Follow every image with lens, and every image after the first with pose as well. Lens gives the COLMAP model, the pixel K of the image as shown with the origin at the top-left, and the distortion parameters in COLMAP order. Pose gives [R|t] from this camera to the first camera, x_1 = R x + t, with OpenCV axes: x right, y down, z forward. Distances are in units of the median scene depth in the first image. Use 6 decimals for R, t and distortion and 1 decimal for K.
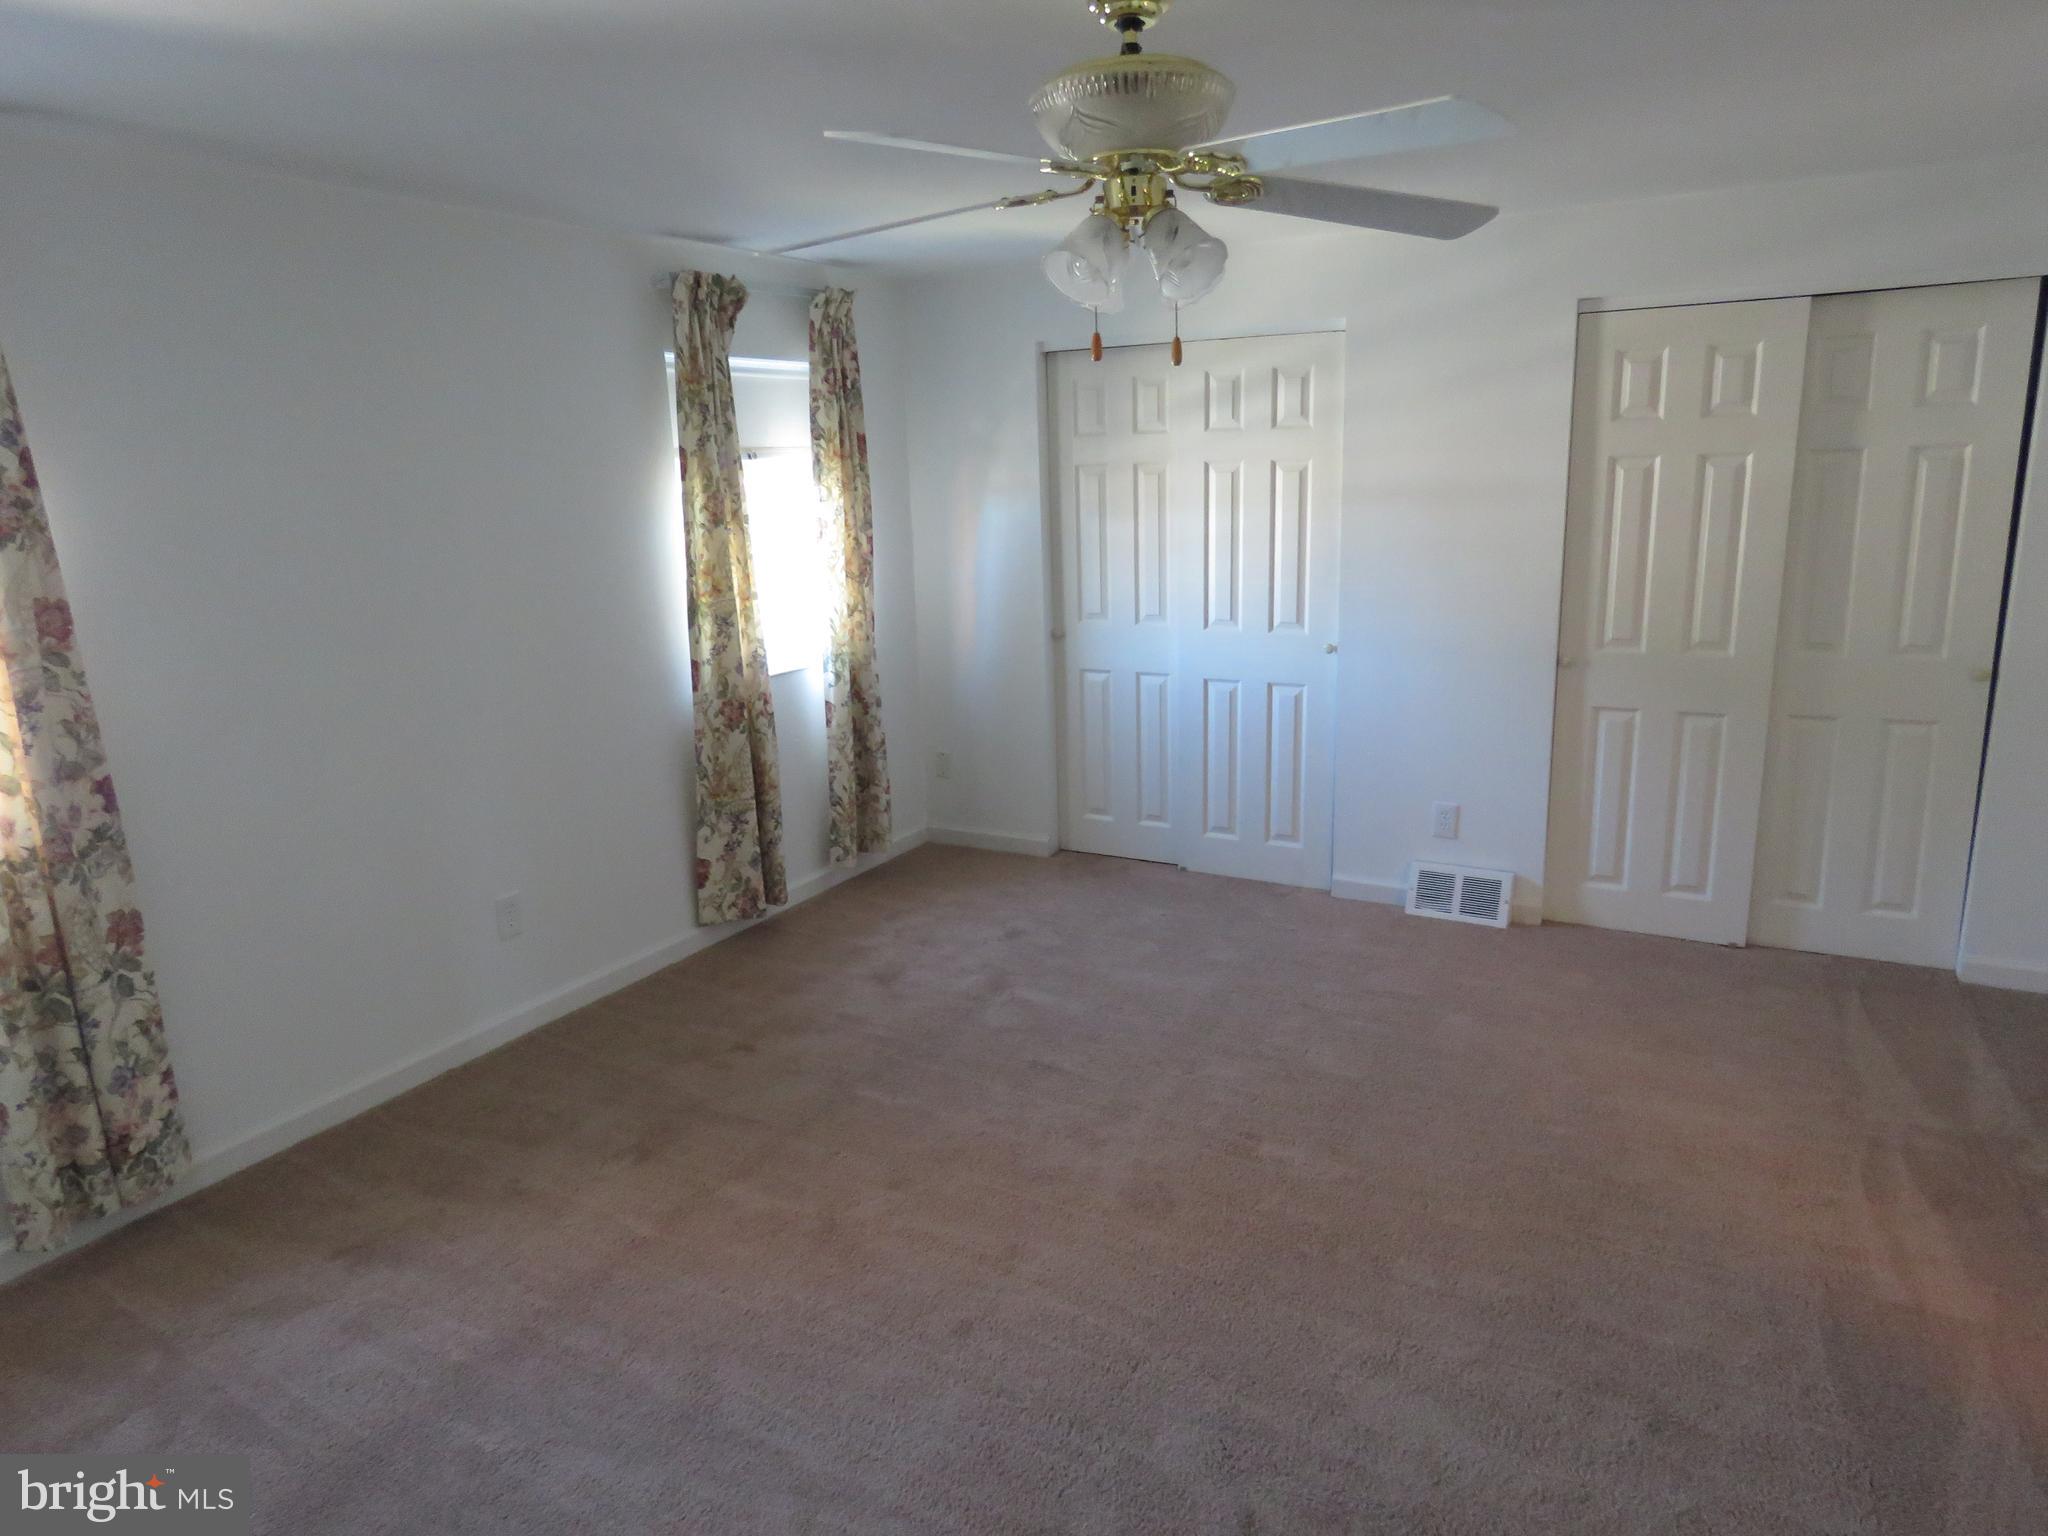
lens RADIAL K [[1311.1, 0, 1024.0], [0, 1311.1, 768.0], [0, 0, 1]] dist [-0.004747, 0.002056]
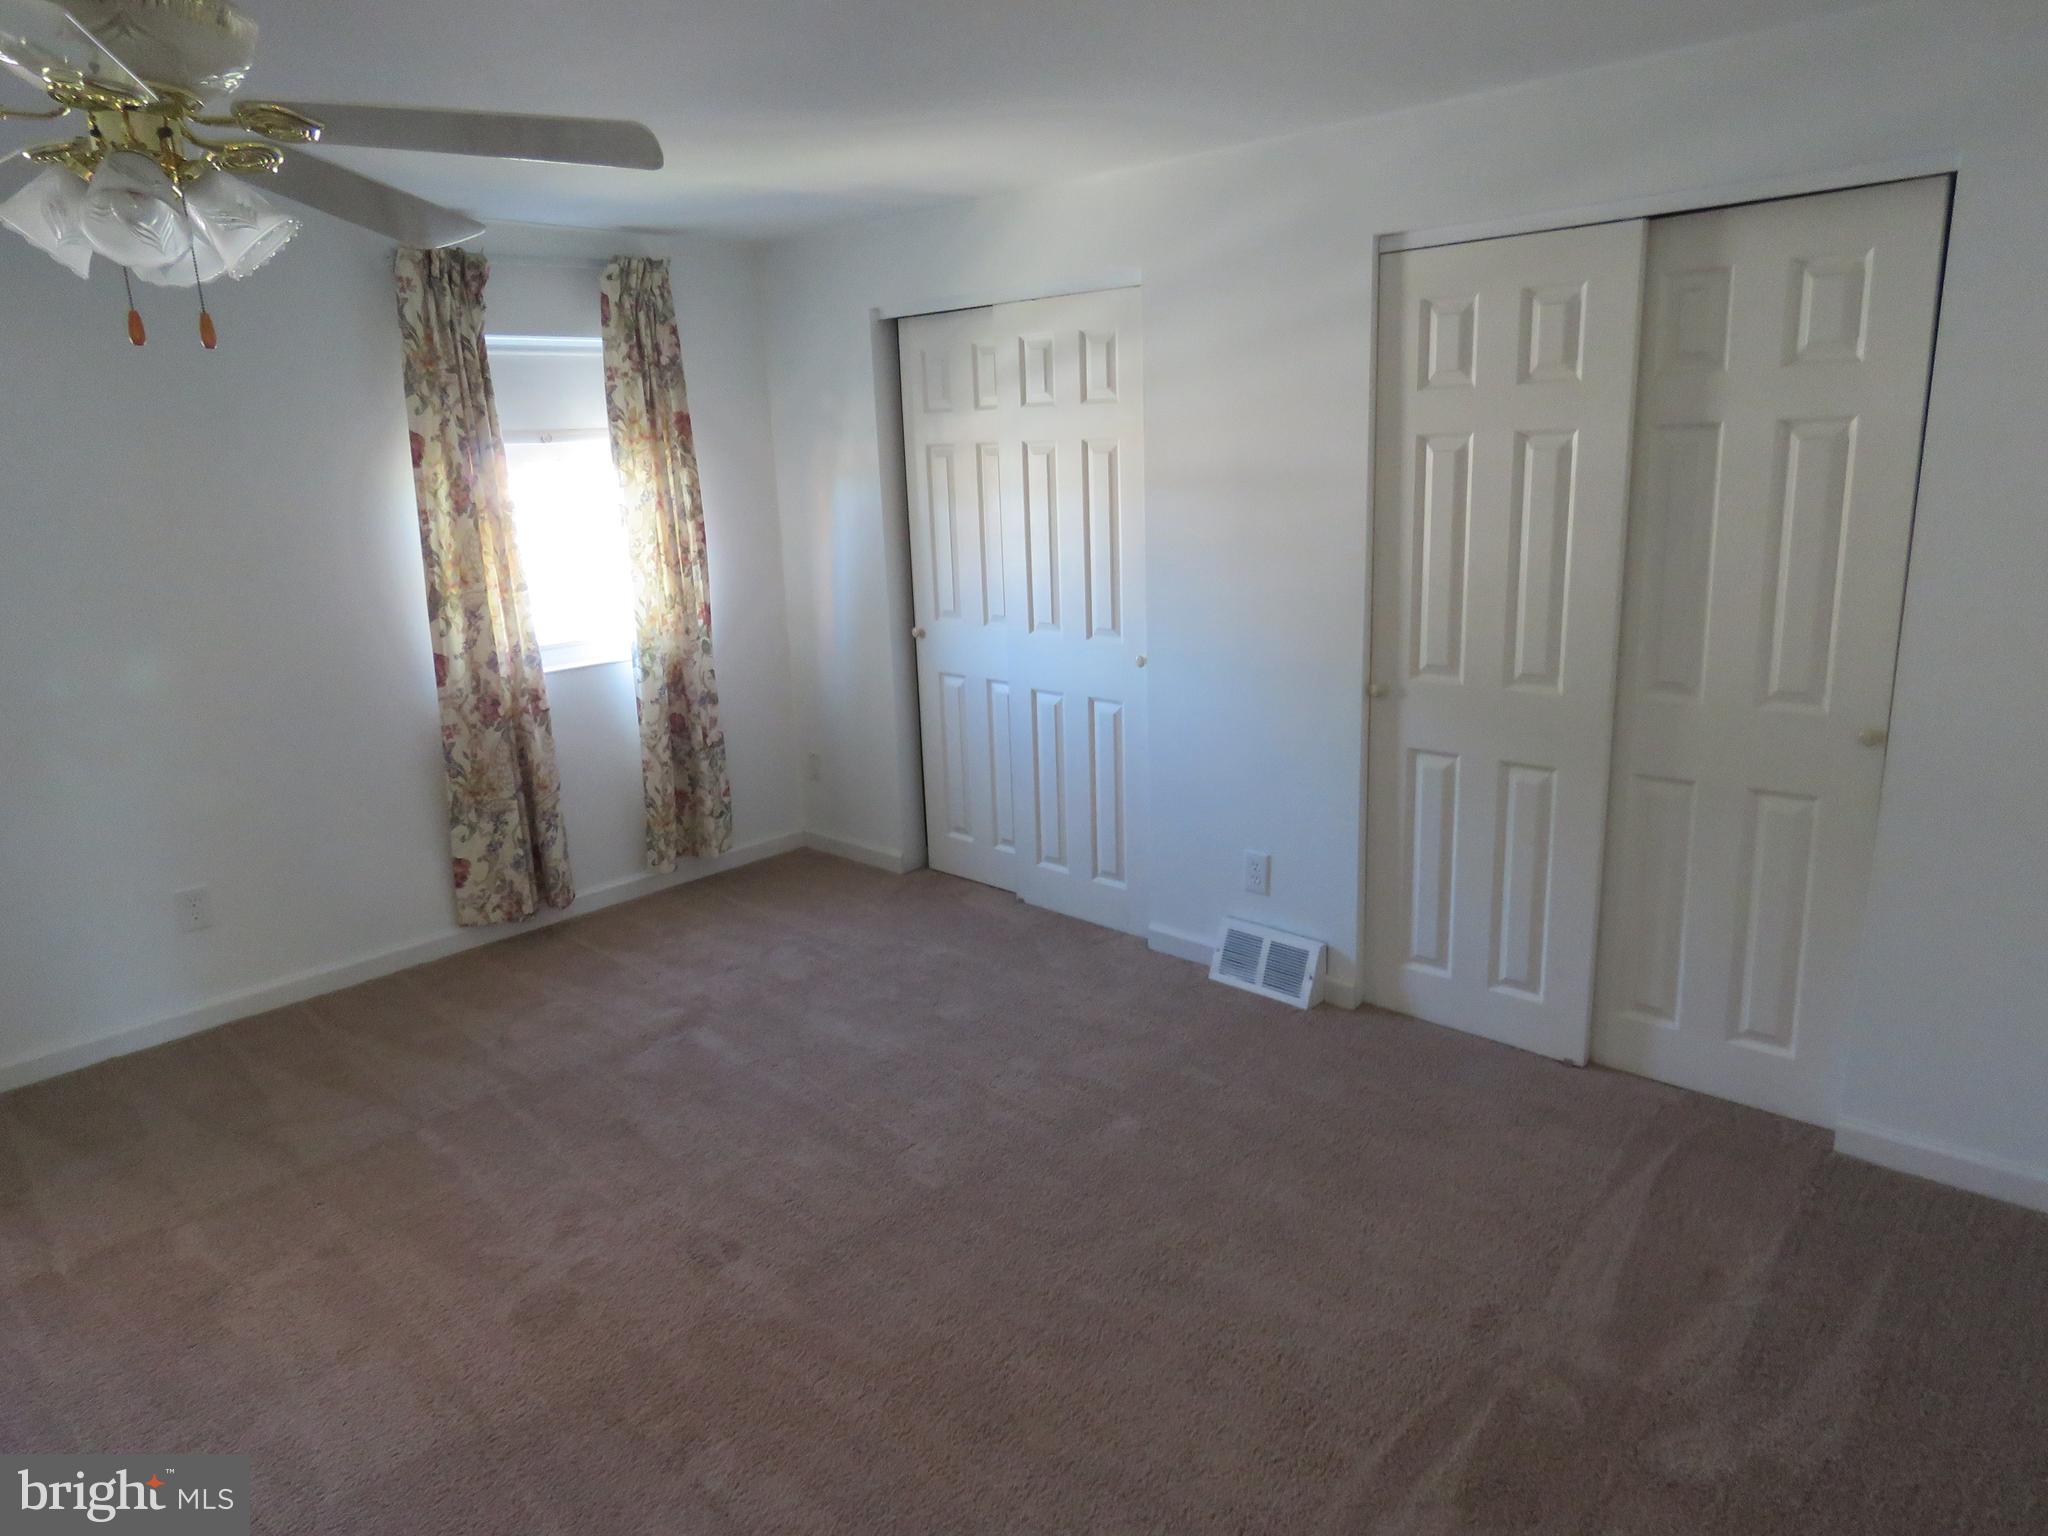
lens RADIAL K [[1311.1, 0, 1024.0], [0, 1311.1, 768.0], [0, 0, 1]] dist [-0.004747, 0.002056]
pose [[0.970039, 0.053122, -0.237069, 0.378312], [-0.047401, 0.998432, 0.029769, -0.045065], [0.238279, -0.017639, 0.971037, 0.156691]]
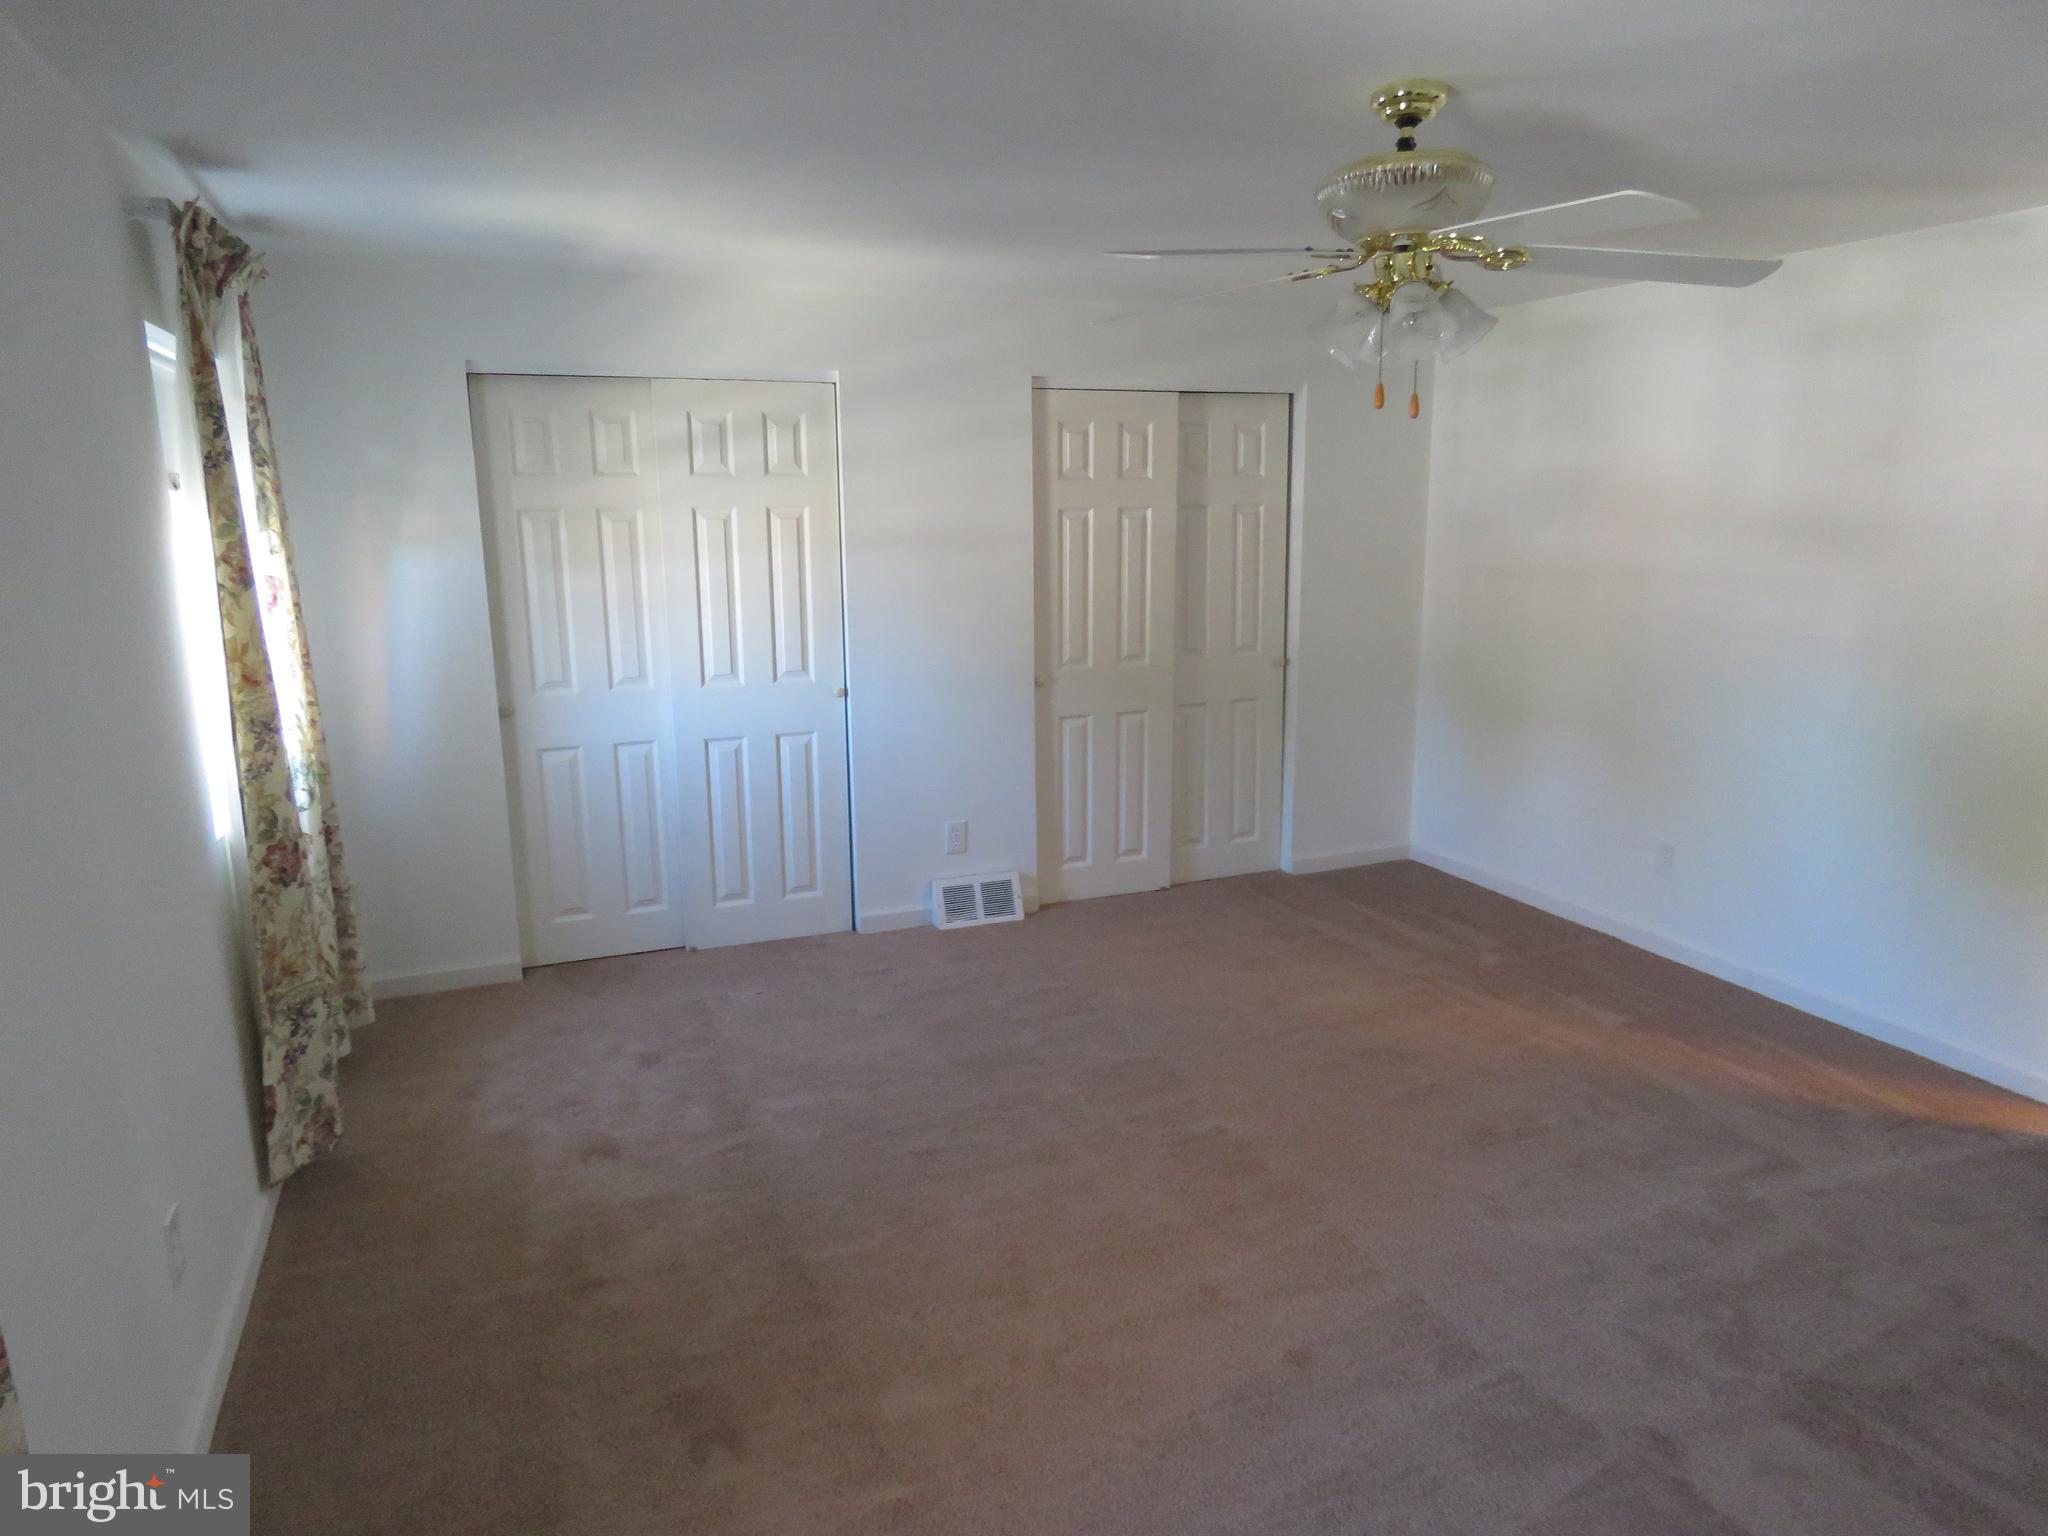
lens RADIAL K [[1311.1, 0, 1024.0], [0, 1311.1, 768.0], [0, 0, 1]] dist [-0.004747, 0.002056]
pose [[0.617516, -0.134070, 0.775048, -0.490830], [0.170719, 0.984722, 0.034320, -0.045501], [-0.767808, 0.111122, 0.630970, 0.265107]]
